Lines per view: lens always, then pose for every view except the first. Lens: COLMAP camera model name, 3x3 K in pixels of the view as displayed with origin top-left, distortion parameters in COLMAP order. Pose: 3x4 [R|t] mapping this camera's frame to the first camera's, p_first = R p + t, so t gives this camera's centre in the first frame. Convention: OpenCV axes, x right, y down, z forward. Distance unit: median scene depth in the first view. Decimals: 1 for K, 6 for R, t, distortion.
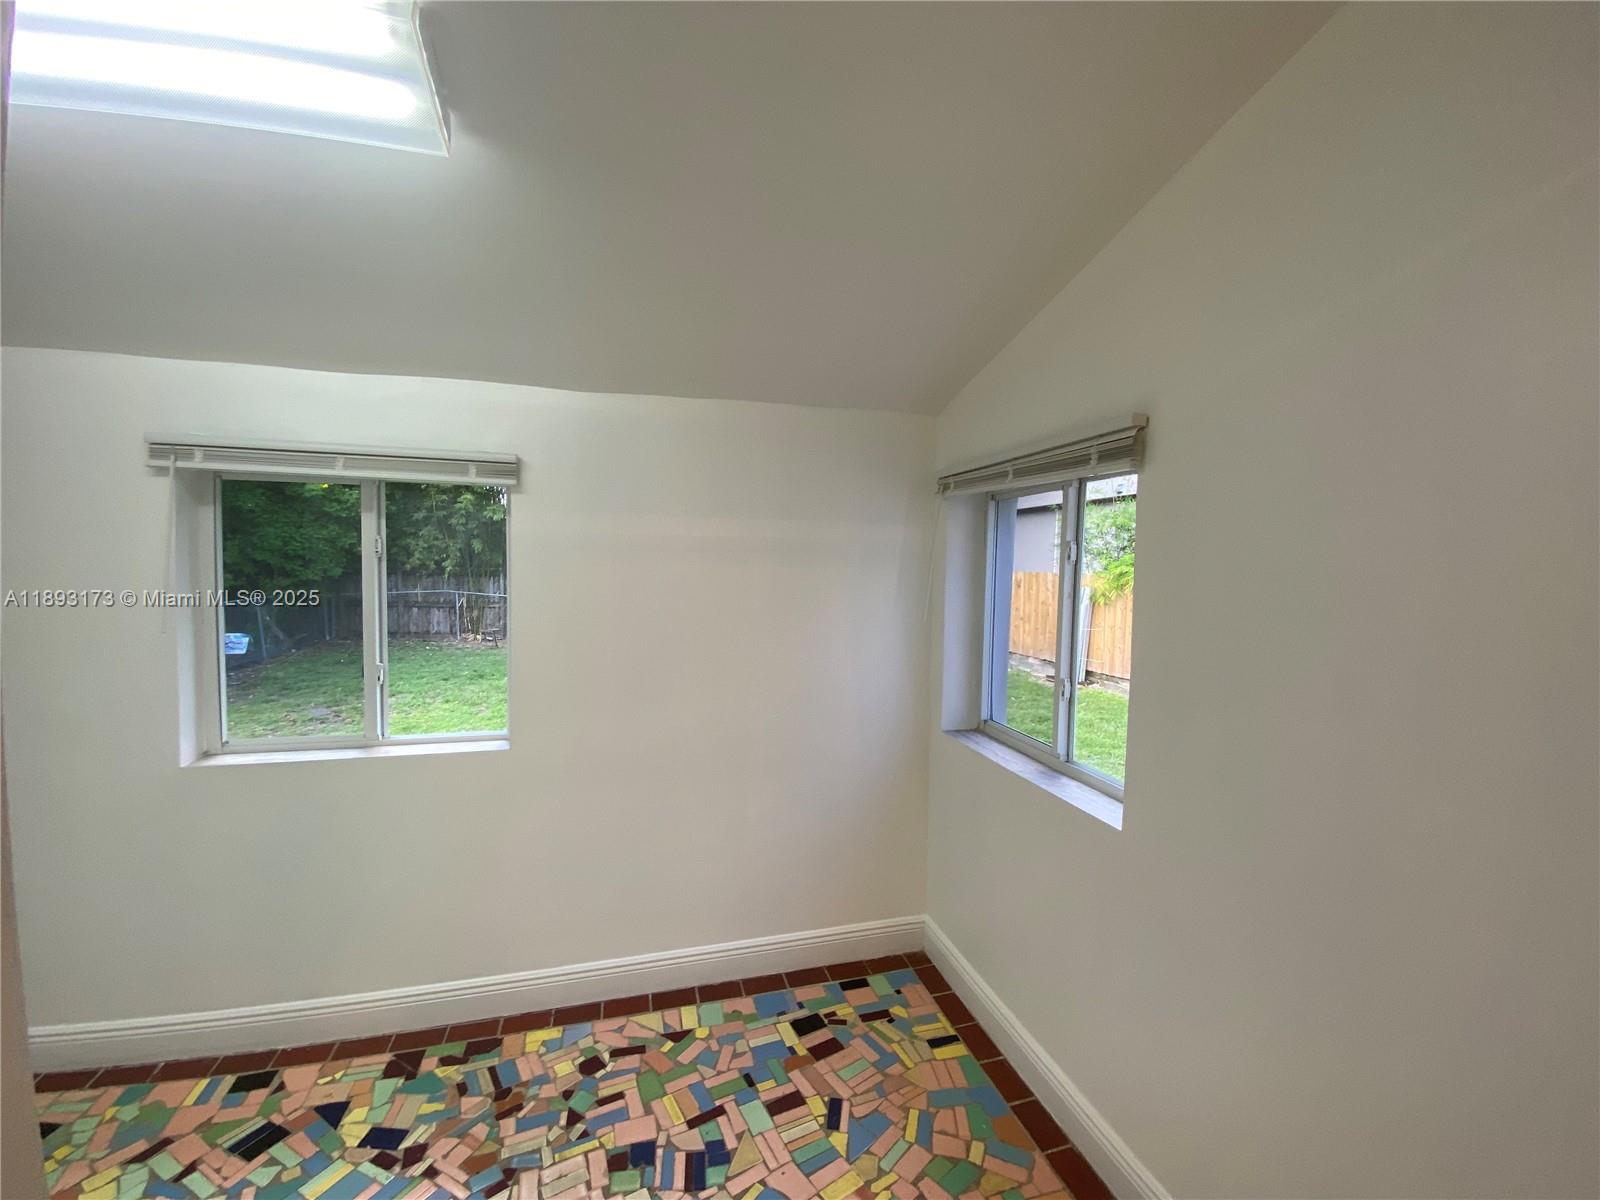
lens RADIAL K [[646.9, 0, 800.7], [0, 646.9, 594.9], [0, 0, 1]] dist [-0.001706, -0.010695]
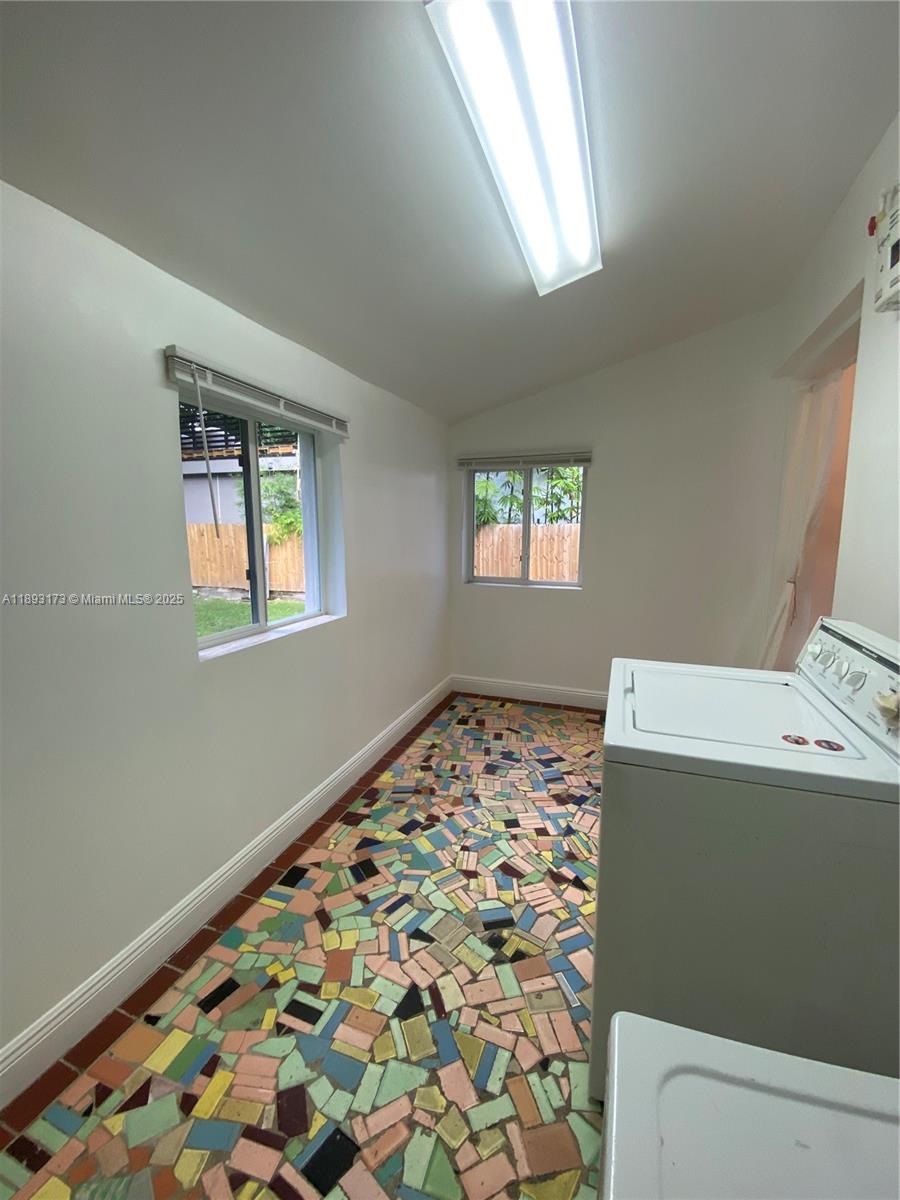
lens RADIAL K [[487.3, 0, 444.6], [0, 487.3, 603.6], [0, 0, 1]] dist [0.024348, -0.023109]
pose [[0.579316, -0.140817, 0.802847, -1.375494], [0.048345, 0.989166, 0.138612, 0.071635], [-0.813668, -0.041487, 0.579847, 0.162407]]
